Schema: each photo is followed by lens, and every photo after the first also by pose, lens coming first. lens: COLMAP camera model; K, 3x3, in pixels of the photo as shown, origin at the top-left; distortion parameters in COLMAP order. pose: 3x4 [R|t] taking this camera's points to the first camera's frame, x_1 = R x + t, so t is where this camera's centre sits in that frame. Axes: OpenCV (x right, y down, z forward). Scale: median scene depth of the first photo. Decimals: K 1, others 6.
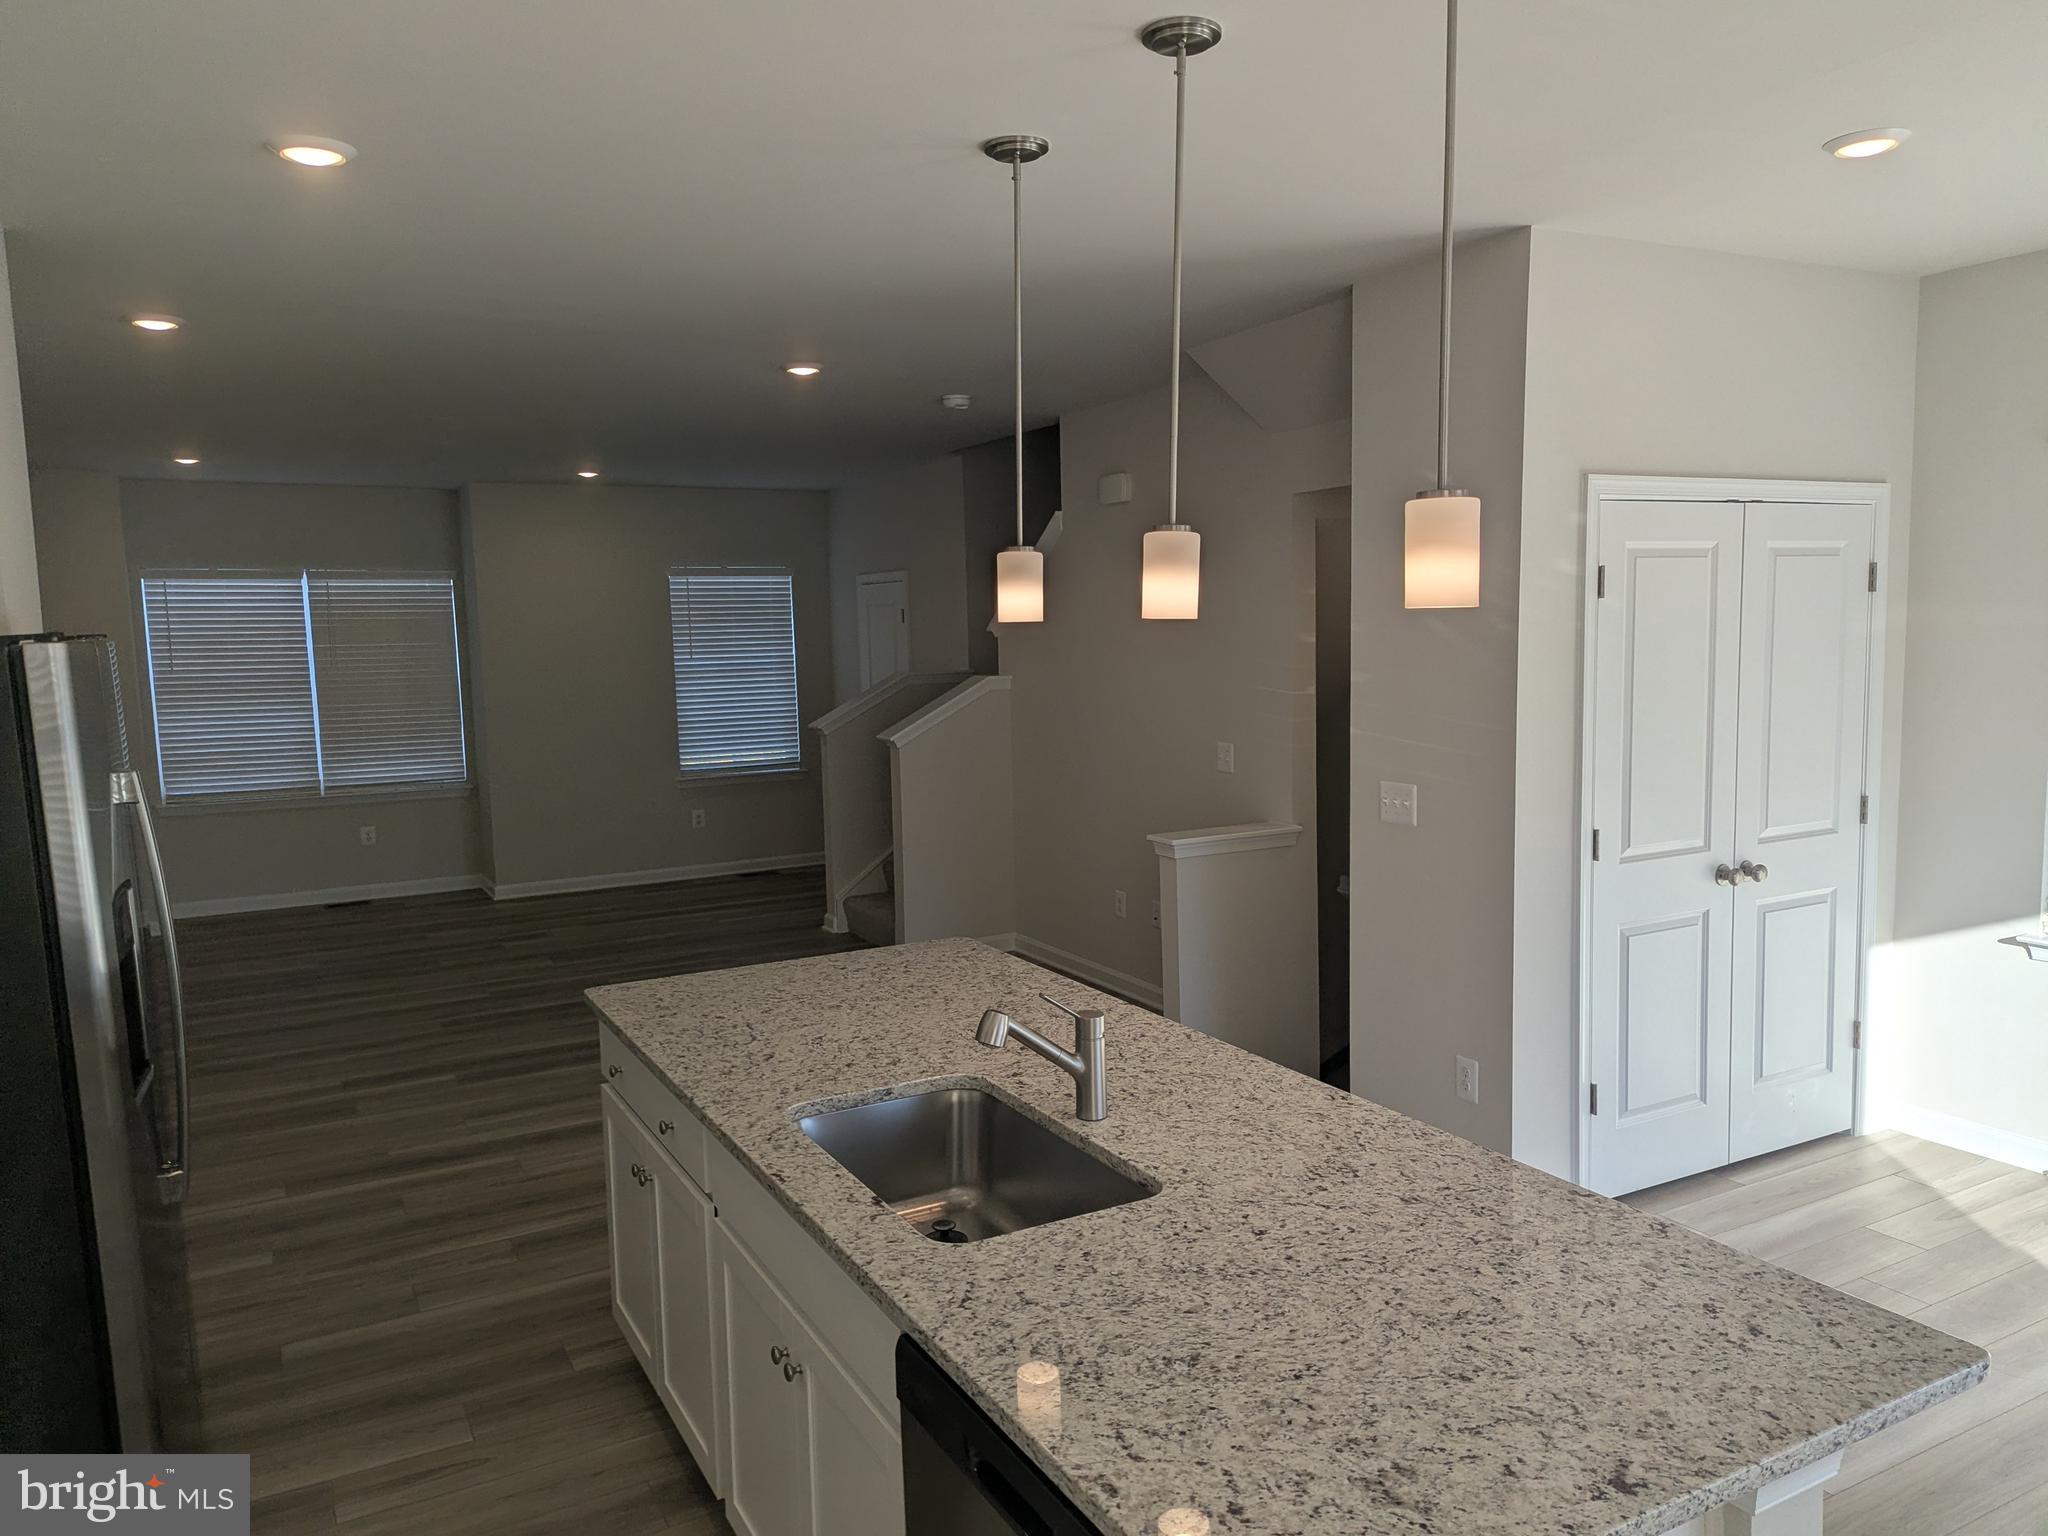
lens RADIAL K [[1435.0, 0, 1029.7], [0, 1435.0, 764.6], [0, 0, 1]] dist [0.051982, -0.041351]
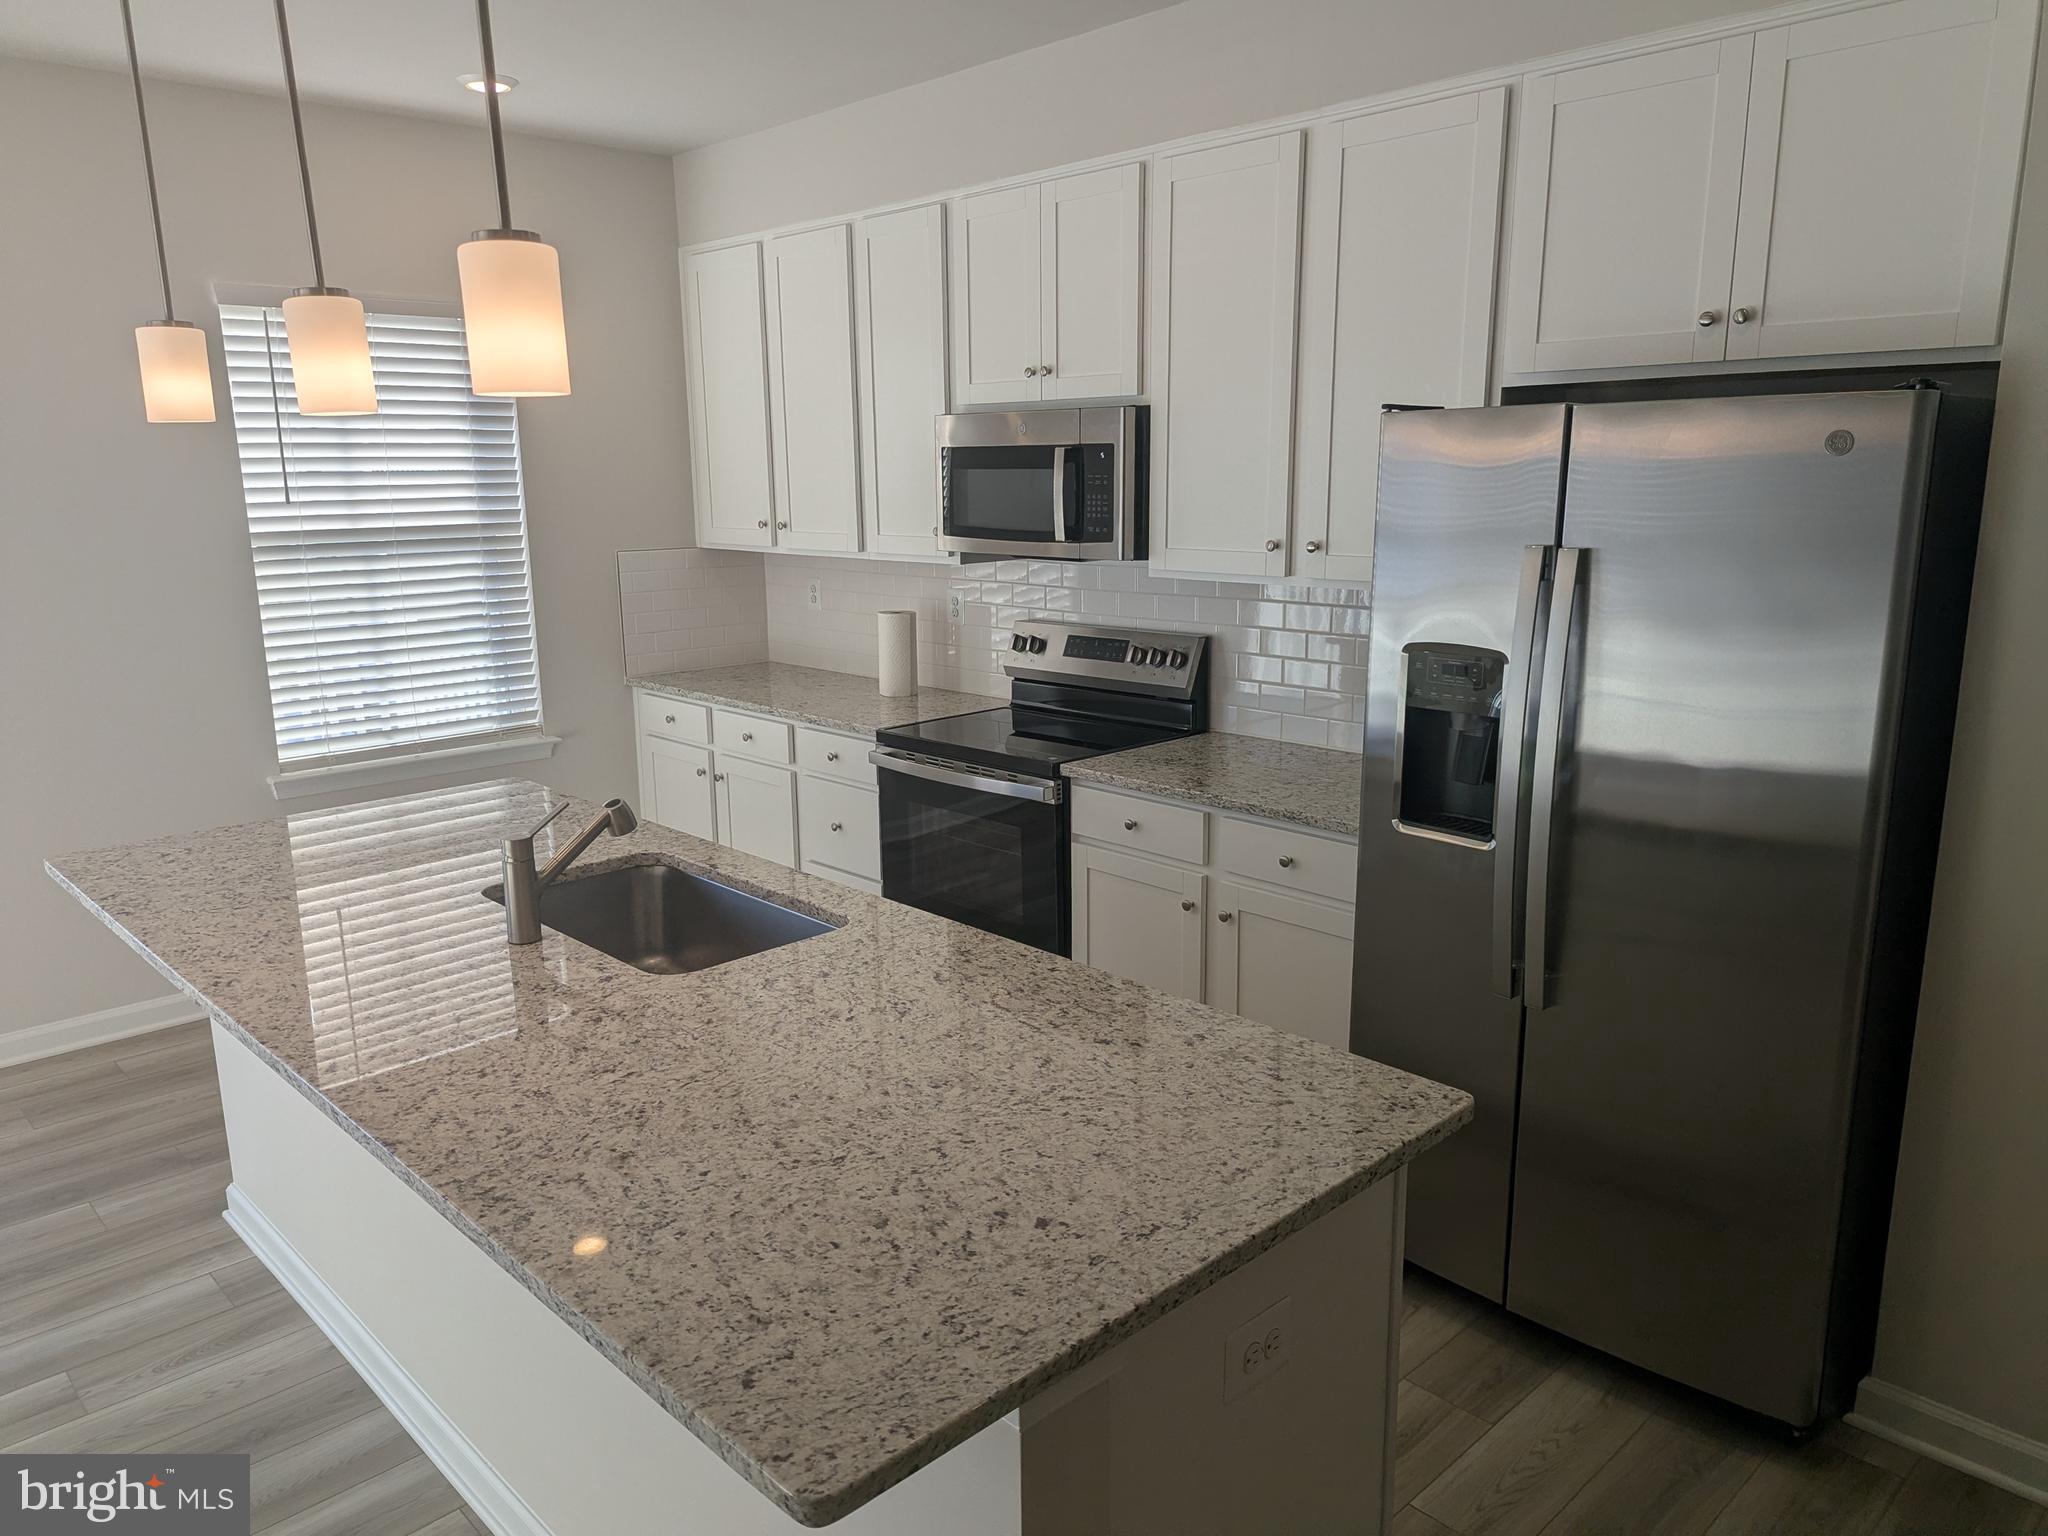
lens RADIAL K [[1435.0, 0, 998.7], [0, 1435.0, 773.2], [0, 0, 1]] dist [0.051982, -0.041351]
pose [[-0.966473, 0.090670, -0.240226, -0.010946], [0.012244, 0.950788, 0.309600, -0.042305], [0.256475, 0.296279, -0.920021, 0.508455]]
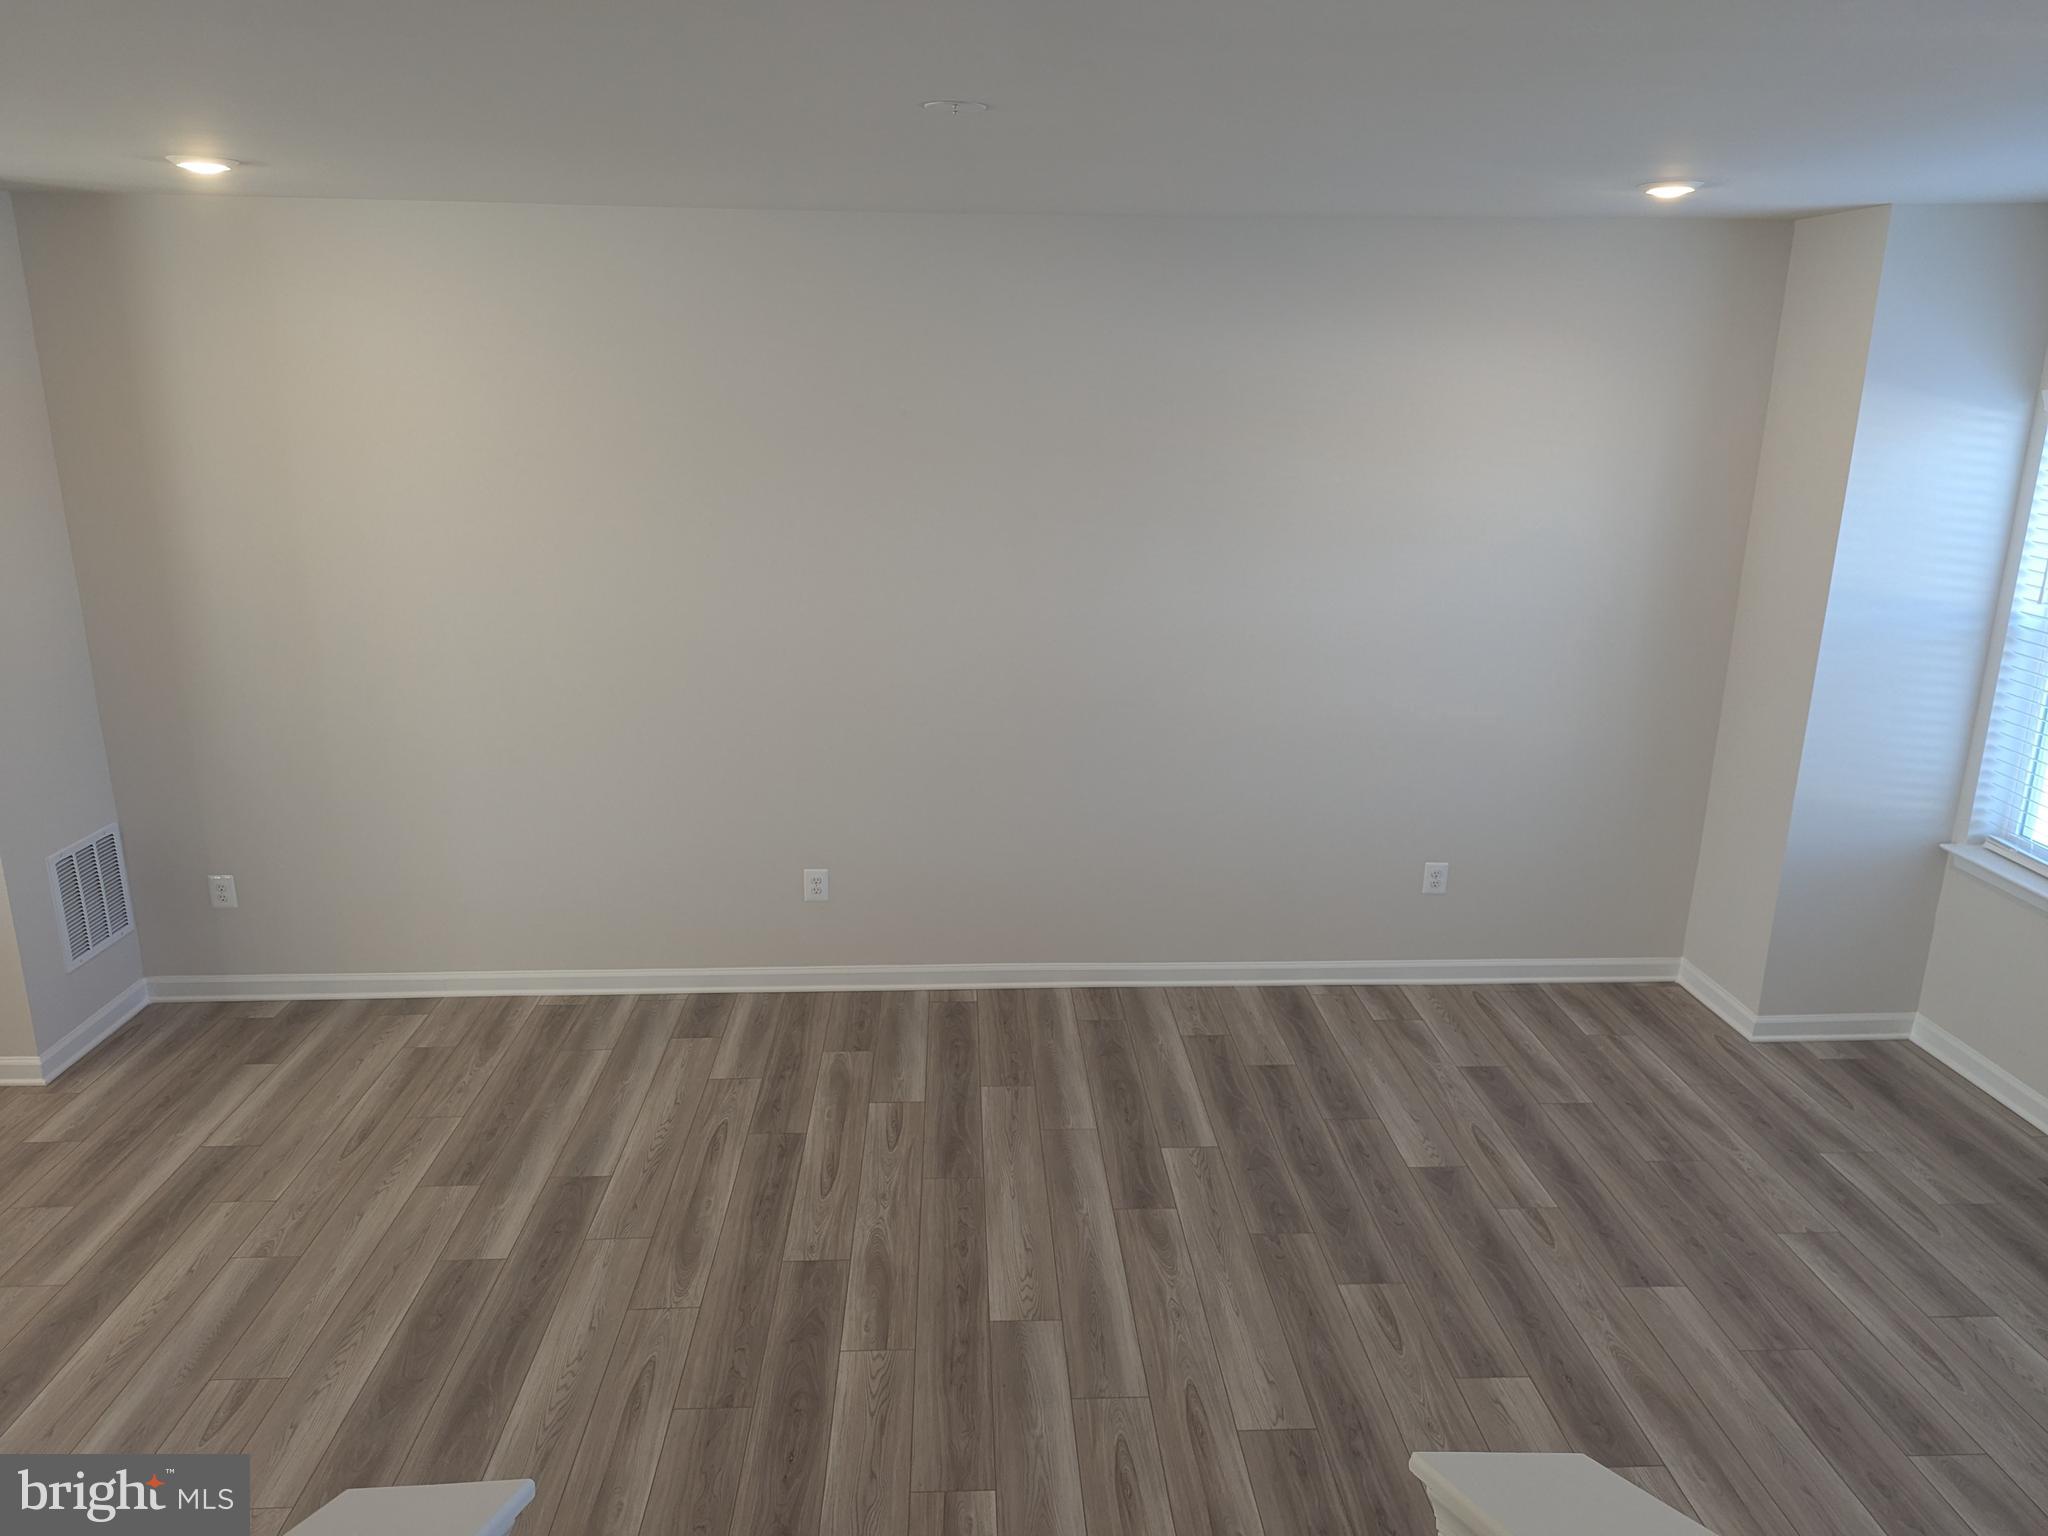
lens RADIAL K [[1435.0, 0, 1021.9], [0, 1435.0, 783.5], [0, 0, 1]] dist [0.051982, -0.041351]
pose [[-0.432704, 0.267928, -0.860803, 0.004130], [-0.085437, 0.938334, 0.335007, -0.139213], [0.897479, 0.218503, -0.383130, 0.866954]]
